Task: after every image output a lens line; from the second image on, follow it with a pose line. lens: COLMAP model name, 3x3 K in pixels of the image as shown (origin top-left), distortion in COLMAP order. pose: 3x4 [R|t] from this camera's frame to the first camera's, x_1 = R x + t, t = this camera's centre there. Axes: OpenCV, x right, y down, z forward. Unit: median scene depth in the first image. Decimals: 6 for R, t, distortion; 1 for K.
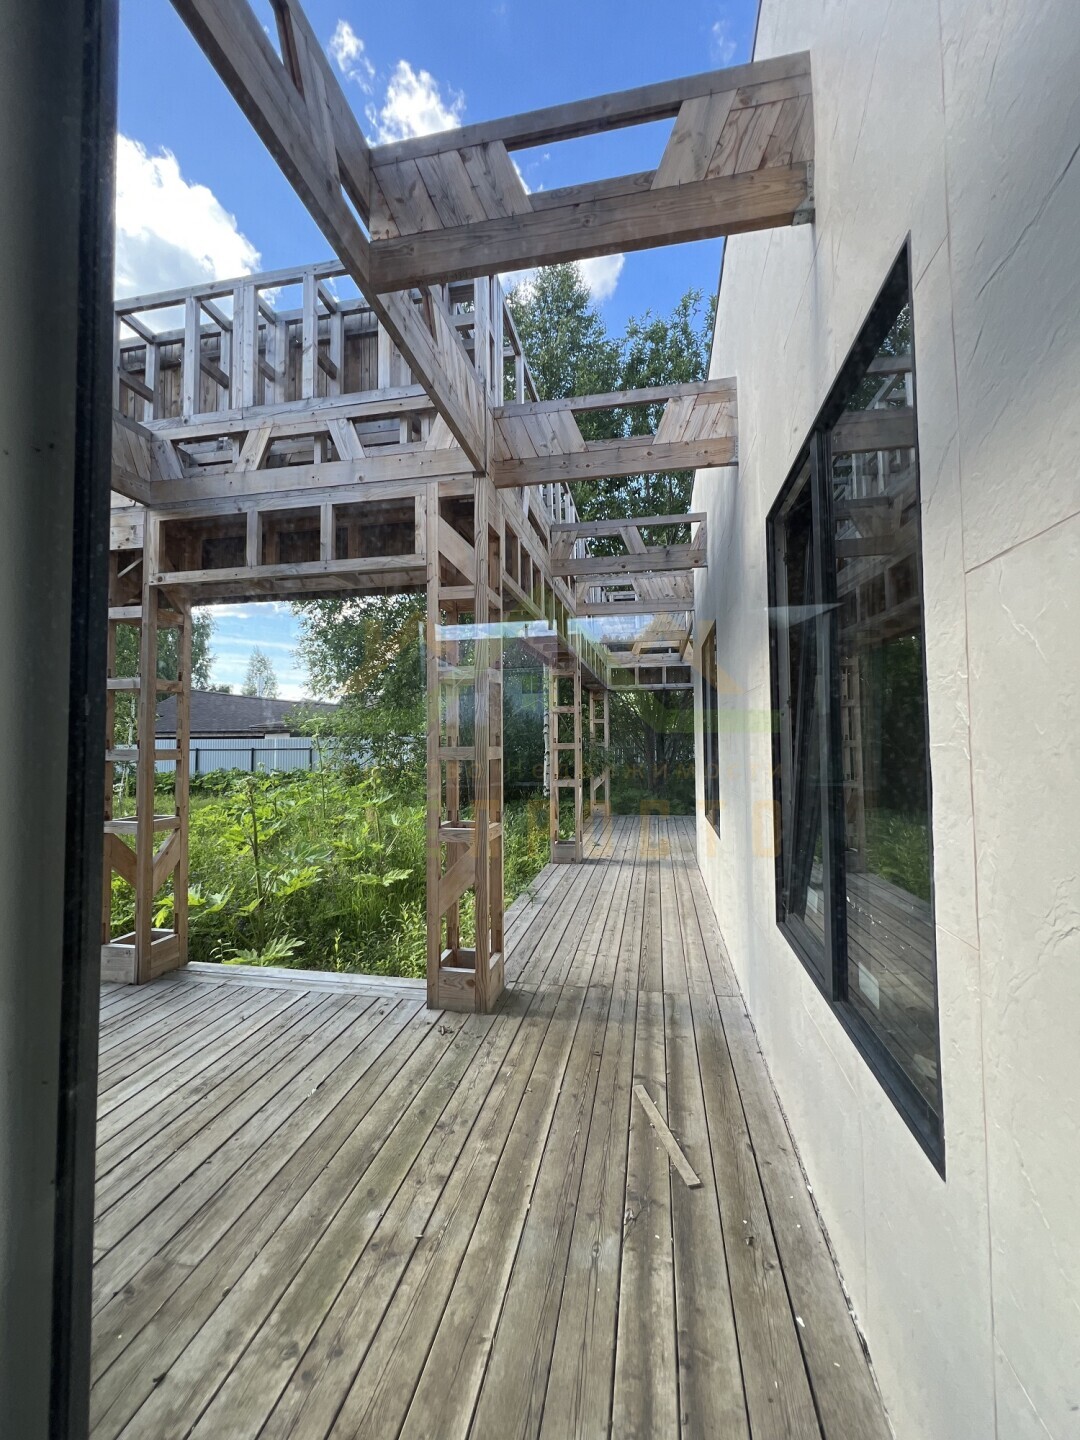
lens RADIAL K [[584.9, 0, 540.2], [0, 584.9, 717.8], [0, 0, 1]] dist [0.000557, 0.000669]
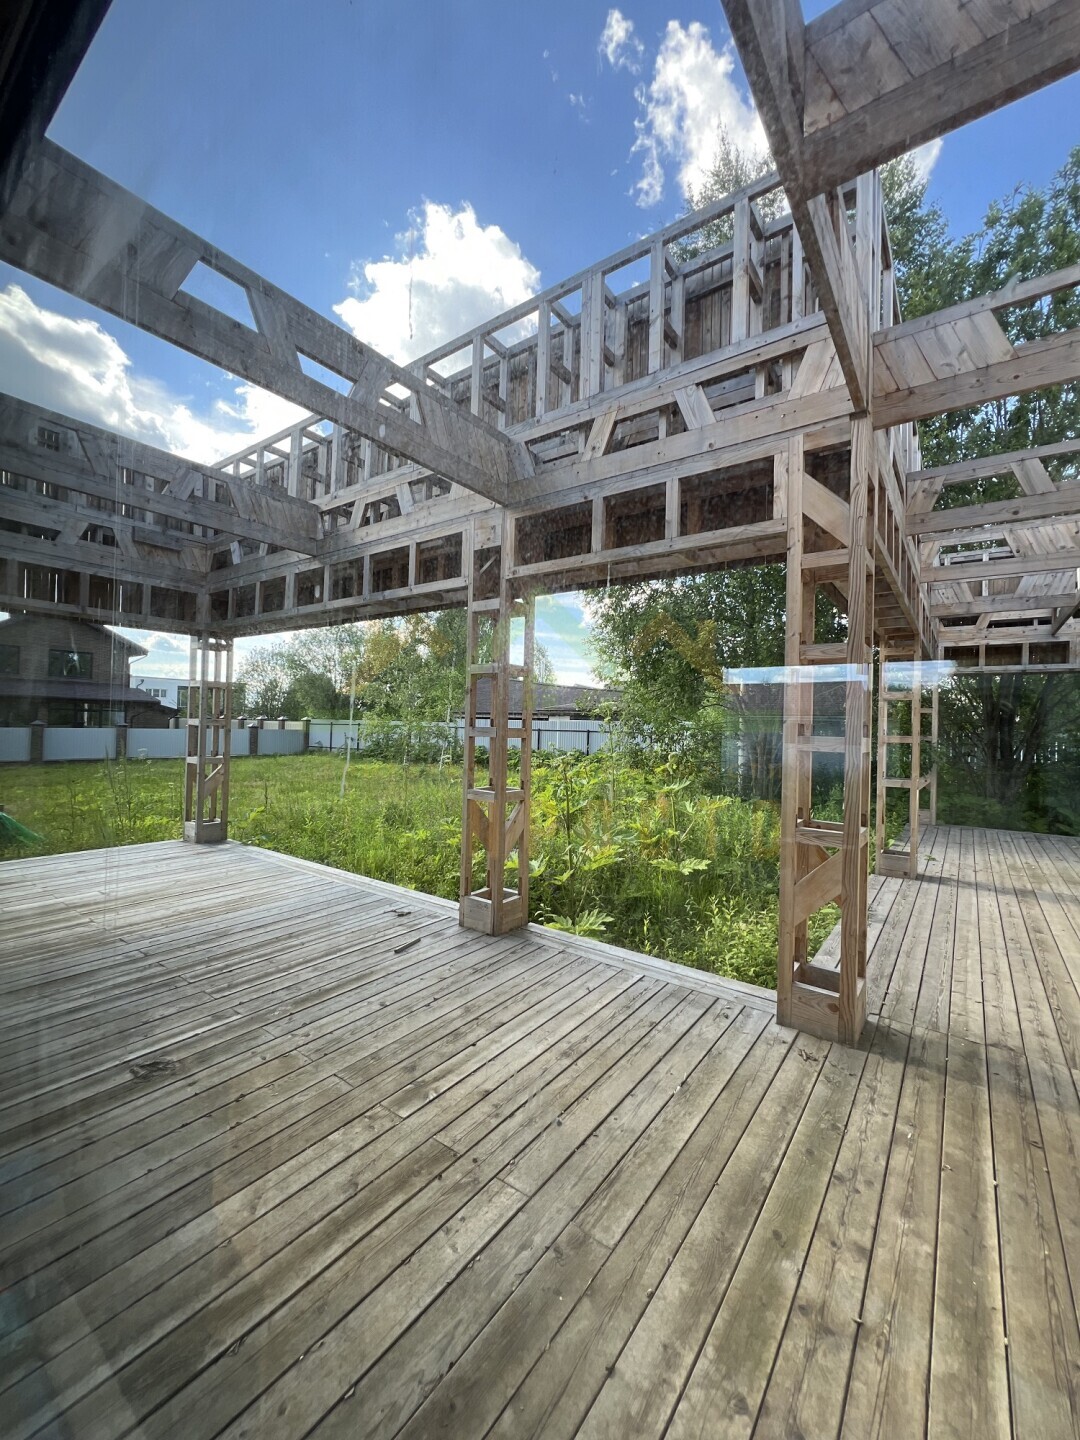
lens RADIAL K [[584.9, 0, 540.9], [0, 584.9, 717.8], [0, 0, 1]] dist [0.000557, 0.000669]
pose [[0.903251, 0.025787, -0.428337, -0.130550], [-0.015181, 0.999488, 0.028160, 0.002860], [0.428844, -0.018933, 0.903180, 0.029469]]
